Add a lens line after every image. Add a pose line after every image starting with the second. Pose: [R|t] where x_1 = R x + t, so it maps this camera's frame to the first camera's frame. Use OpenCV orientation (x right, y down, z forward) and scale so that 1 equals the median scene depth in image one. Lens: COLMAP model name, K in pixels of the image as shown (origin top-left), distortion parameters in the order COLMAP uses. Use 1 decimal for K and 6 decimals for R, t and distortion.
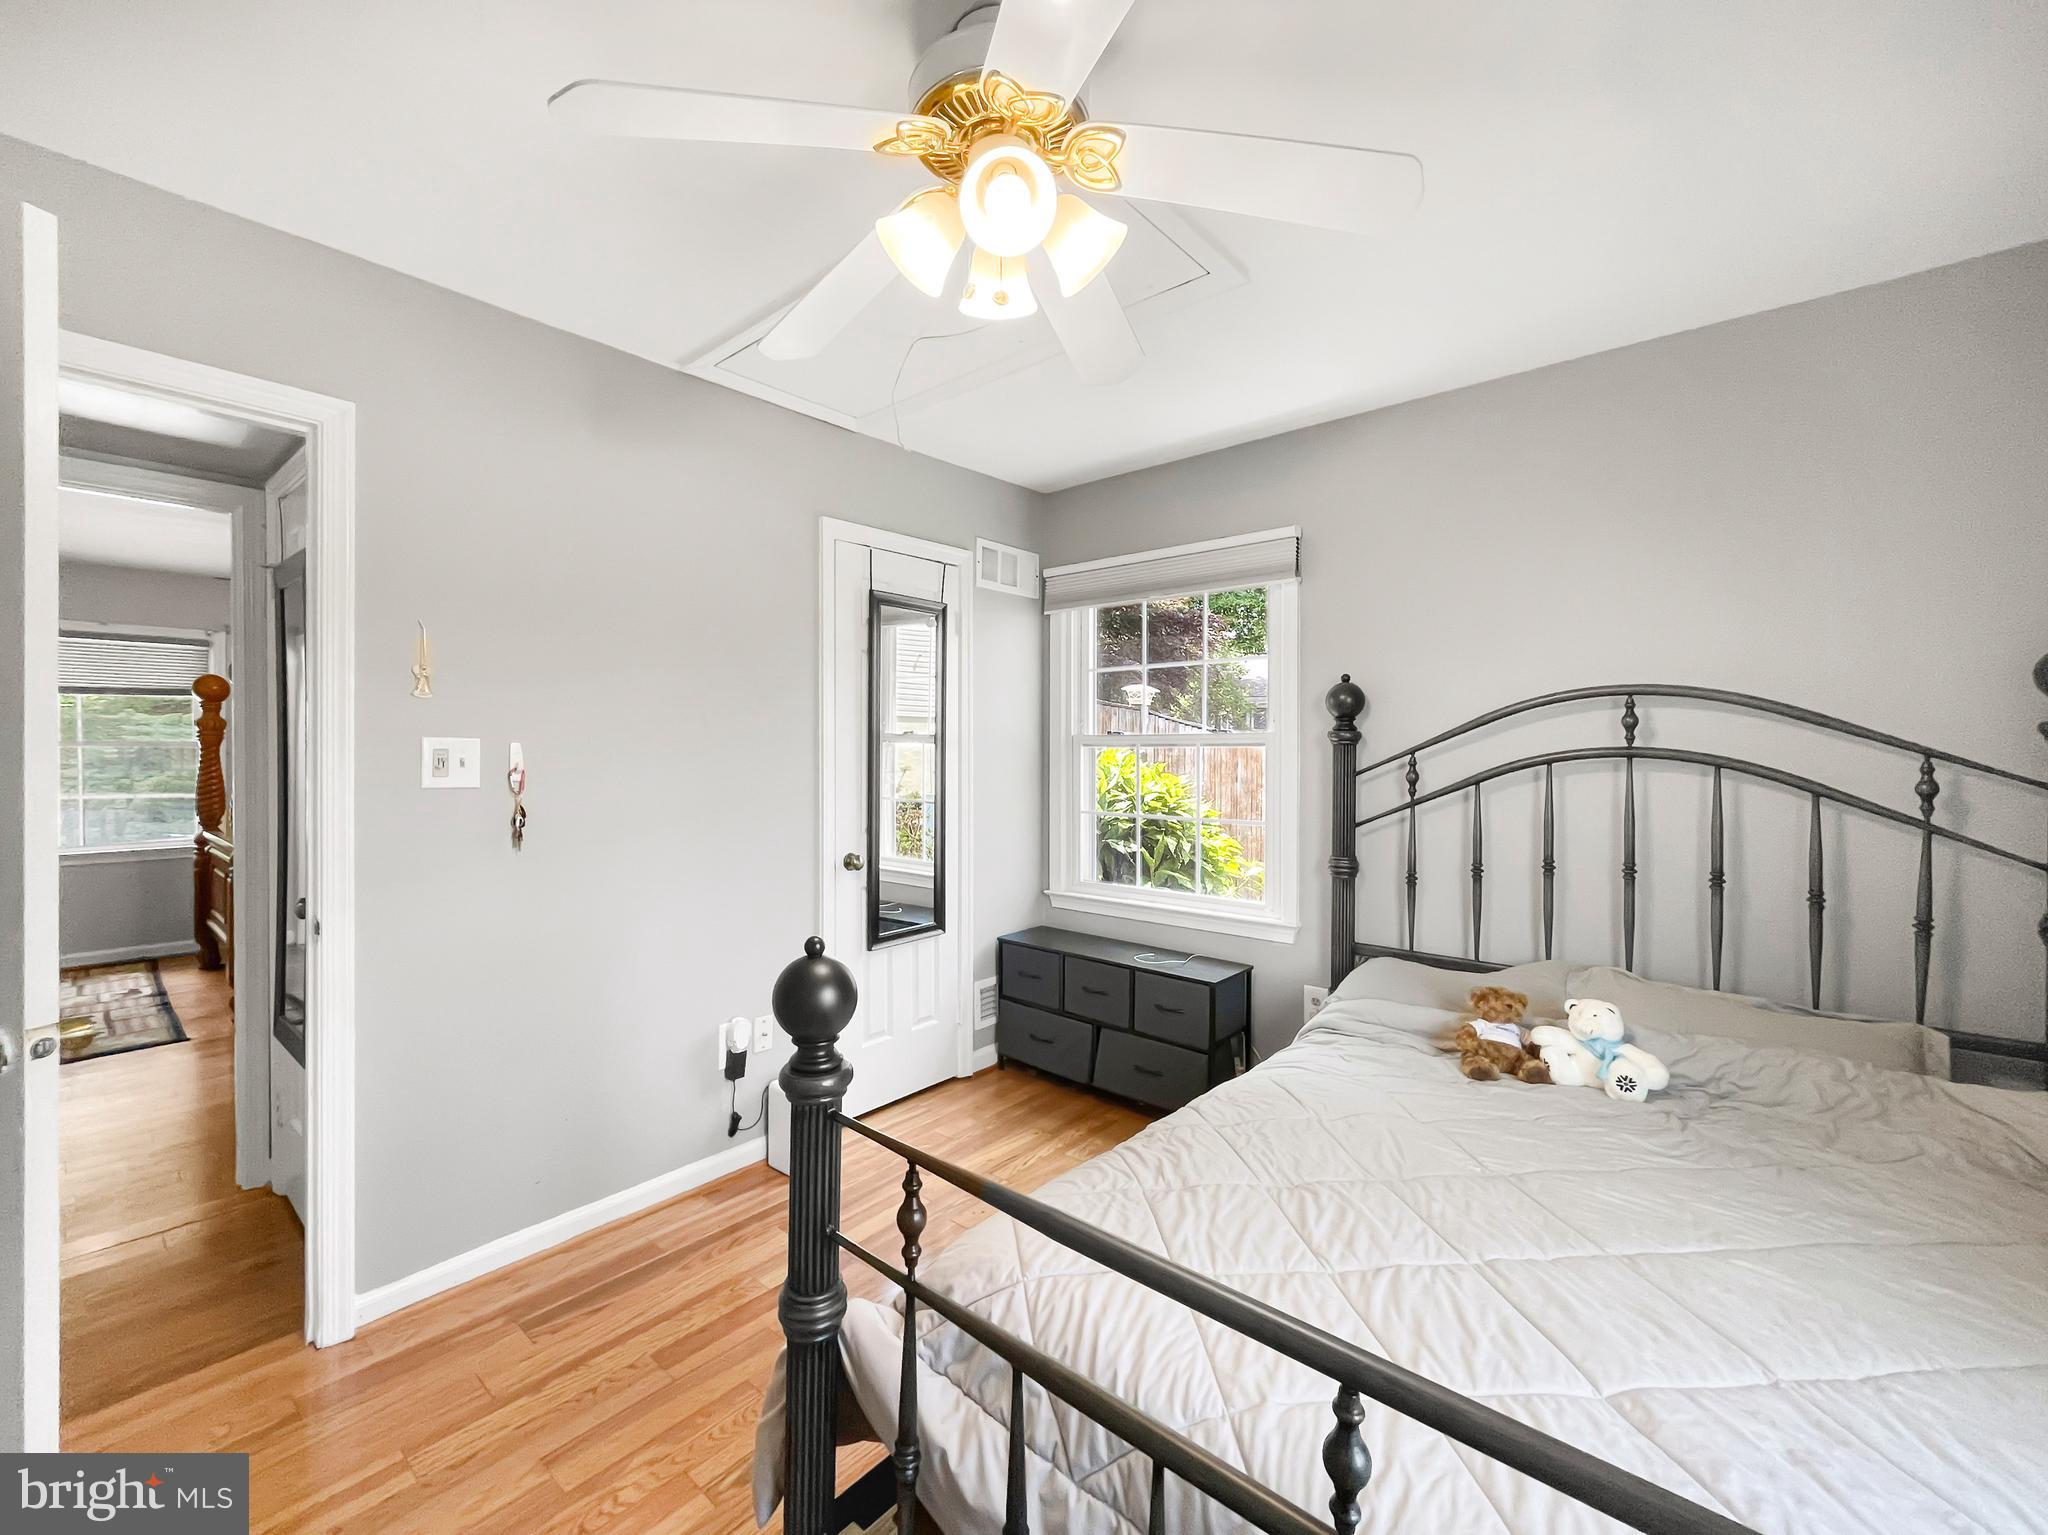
lens RADIAL K [[829.6, 0, 1024.6], [0, 829.6, 759.6], [0, 0, 1]] dist [-0.000625, -0.000738]
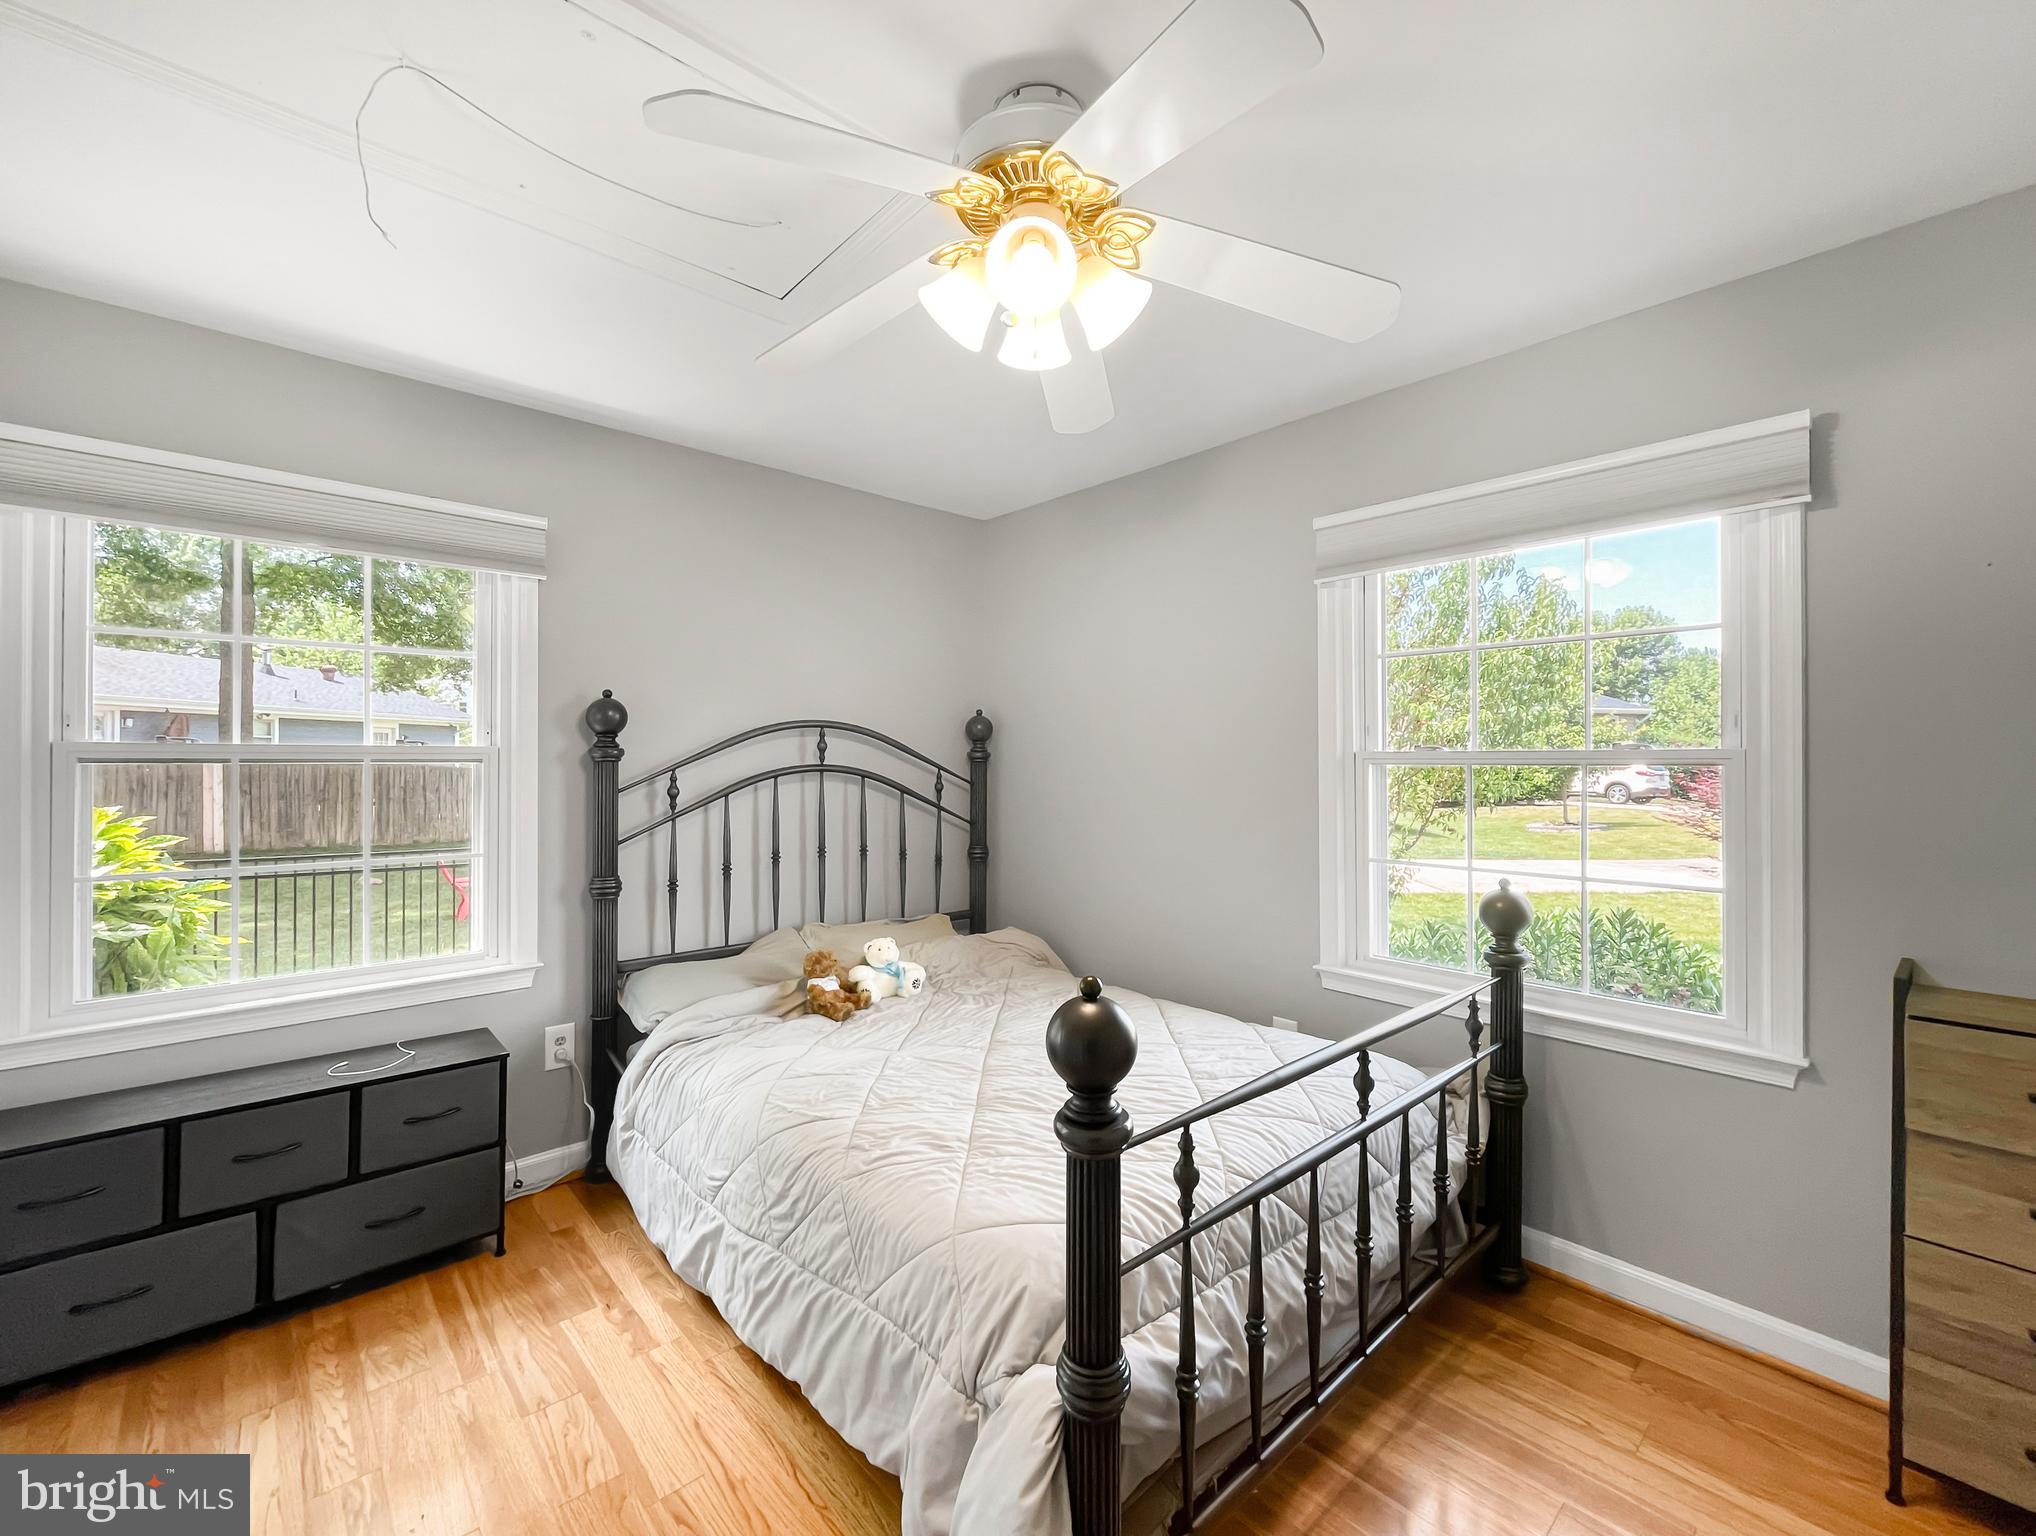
lens RADIAL K [[831.3, 0, 969.2], [0, 831.3, 758.4], [0, 0, 1]] dist [-0.010996, 0.000115]
pose [[0.168342, 0.008204, 0.985695, -0.587896], [0.016021, 0.999811, -0.011058, -0.005126], [-0.985598, 0.017653, 0.168179, 0.486175]]
